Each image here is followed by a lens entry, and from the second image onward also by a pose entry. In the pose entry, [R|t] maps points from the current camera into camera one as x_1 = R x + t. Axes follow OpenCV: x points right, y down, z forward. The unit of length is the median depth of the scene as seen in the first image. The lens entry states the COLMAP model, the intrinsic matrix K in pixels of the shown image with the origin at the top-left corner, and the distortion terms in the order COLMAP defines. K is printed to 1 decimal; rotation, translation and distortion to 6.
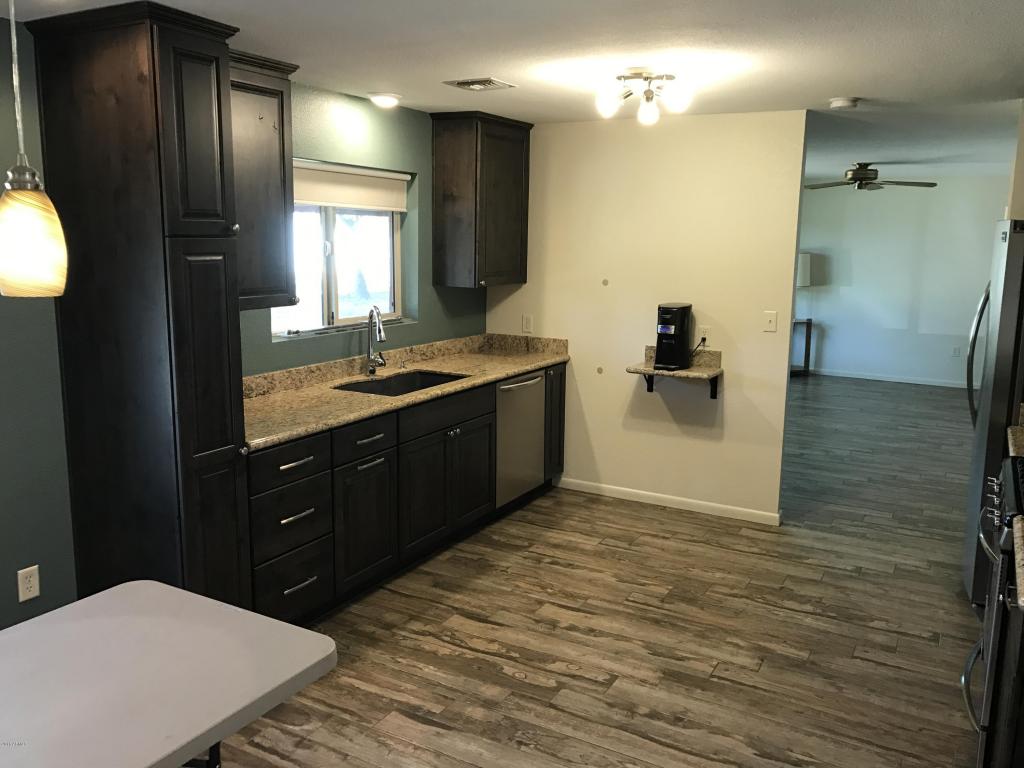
lens RADIAL K [[835.5, 0, 515.4], [0, 835.5, 378.4], [0, 0, 1]] dist [0.045561, 0.003353]
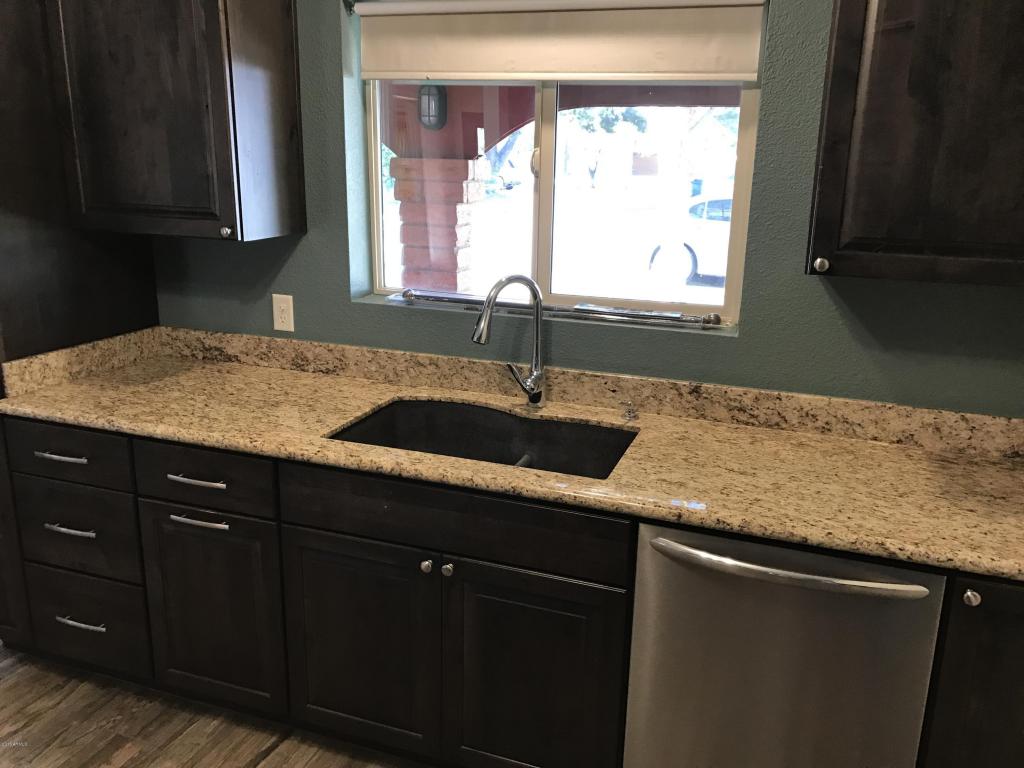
lens RADIAL K [[835.5, 0, 515.4], [0, 835.5, 378.4], [0, 0, 1]] dist [0.045561, 0.003353]
pose [[0.144665, 0.249056, -0.957624, 0.346597], [-0.180490, 0.958209, 0.221942, -0.143581], [0.972880, 0.140735, 0.183571, 0.944762]]
